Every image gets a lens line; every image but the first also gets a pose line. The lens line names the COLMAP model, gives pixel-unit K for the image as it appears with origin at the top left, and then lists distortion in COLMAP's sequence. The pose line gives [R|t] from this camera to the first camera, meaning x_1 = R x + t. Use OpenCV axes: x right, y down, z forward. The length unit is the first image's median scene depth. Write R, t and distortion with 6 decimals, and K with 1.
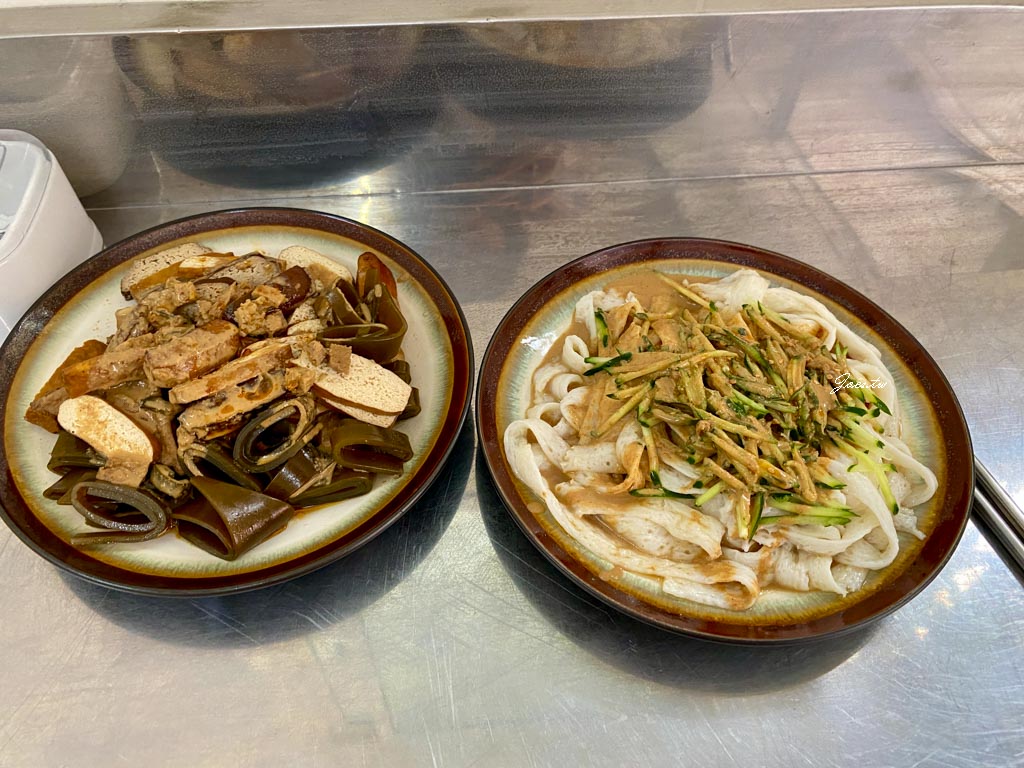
lens RADIAL K [[764.6, 0, 509.4], [0, 764.6, 389.1], [0, 0, 1]] dist [0.000913, -0.021444]
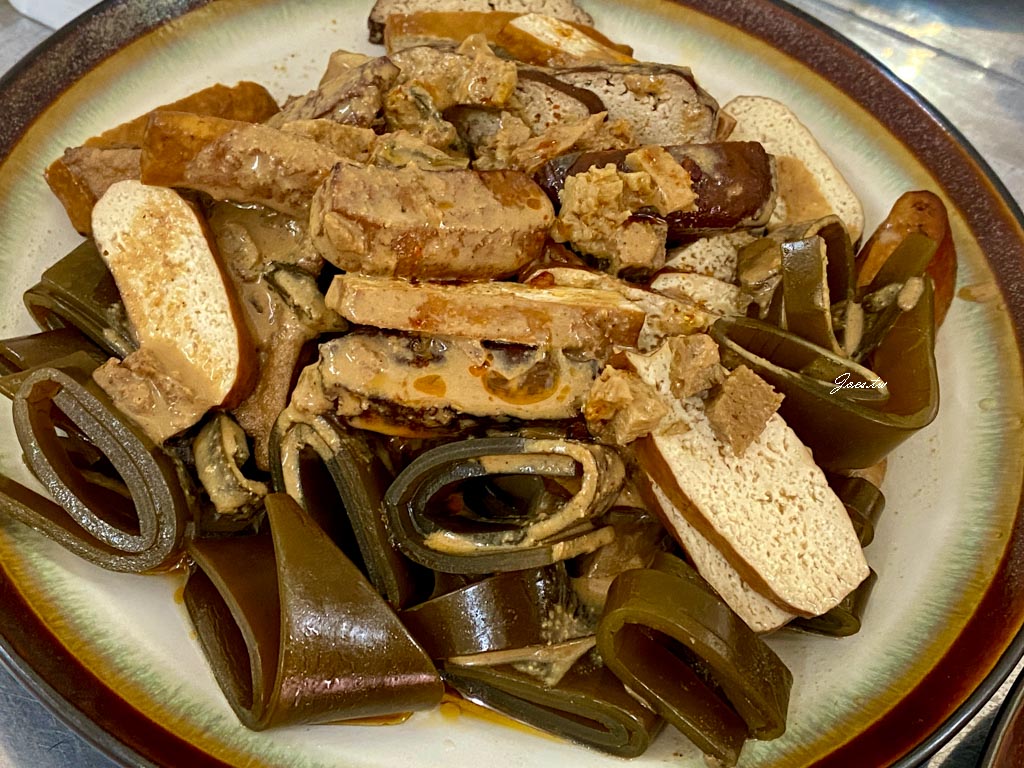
lens RADIAL K [[1526.4, 0, 513.0], [0, 1526.4, 386.1], [0, 0, 1]] dist [0.174081, 0.000000]
pose [[0.824030, 0.482665, -0.296665, -0.095897], [-0.495885, 0.867709, 0.034344, -0.019966], [0.273995, 0.118811, 0.954364, 0.249235]]
